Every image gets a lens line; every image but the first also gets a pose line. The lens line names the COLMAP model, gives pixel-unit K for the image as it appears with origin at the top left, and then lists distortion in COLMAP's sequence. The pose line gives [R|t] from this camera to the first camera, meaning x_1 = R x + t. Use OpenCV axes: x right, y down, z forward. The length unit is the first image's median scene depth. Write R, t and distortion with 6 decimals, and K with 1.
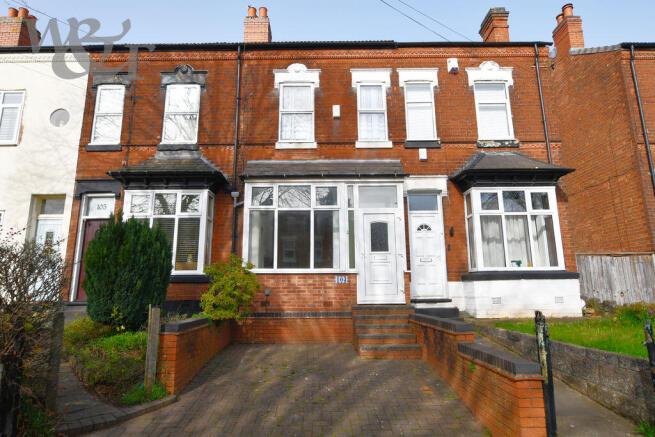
lens RADIAL K [[381.3, 0, 326.5], [0, 381.3, 218.1], [0, 0, 1]] dist [-0.014289, 0.006563]
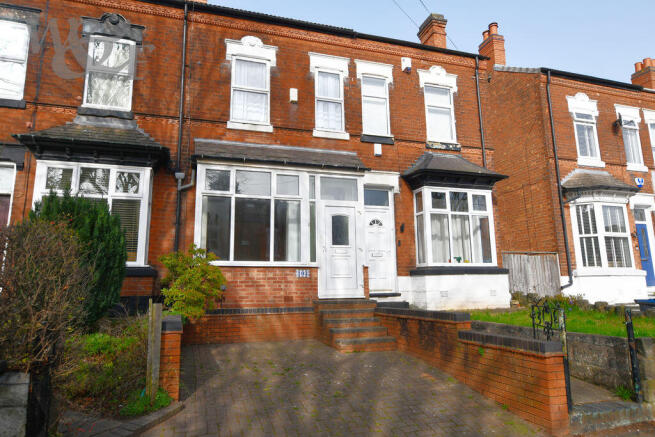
lens RADIAL K [[409.9, 0, 328.8], [0, 409.9, 218.4], [0, 0, 1]] dist [-0.009455, 0.011654]
pose [[0.955101, 0.045069, 0.292833, -0.182917], [-0.050818, 0.998635, 0.012051, 0.006830], [-0.291890, -0.026391, 0.956088, 0.001772]]
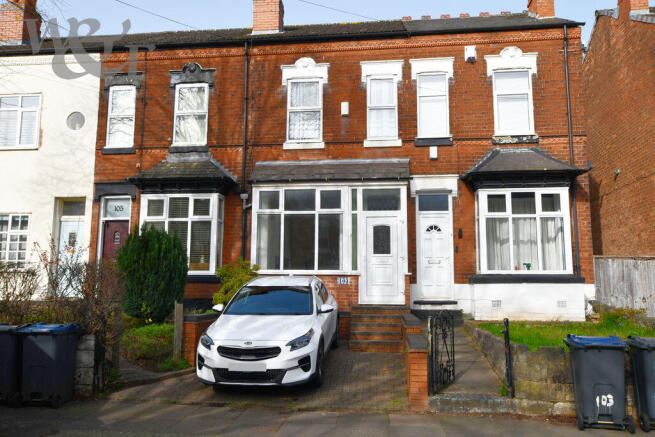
lens RADIAL K [[542.6, 0, 326.1], [0, 542.6, 218.4], [0, 0, 1]] dist [0.007327, 0.025678]
pose [[0.993449, -0.001802, -0.114260, 0.143739], [0.008760, 0.998134, 0.060422, -0.089038], [0.113938, -0.061027, 0.991612, -0.418447]]
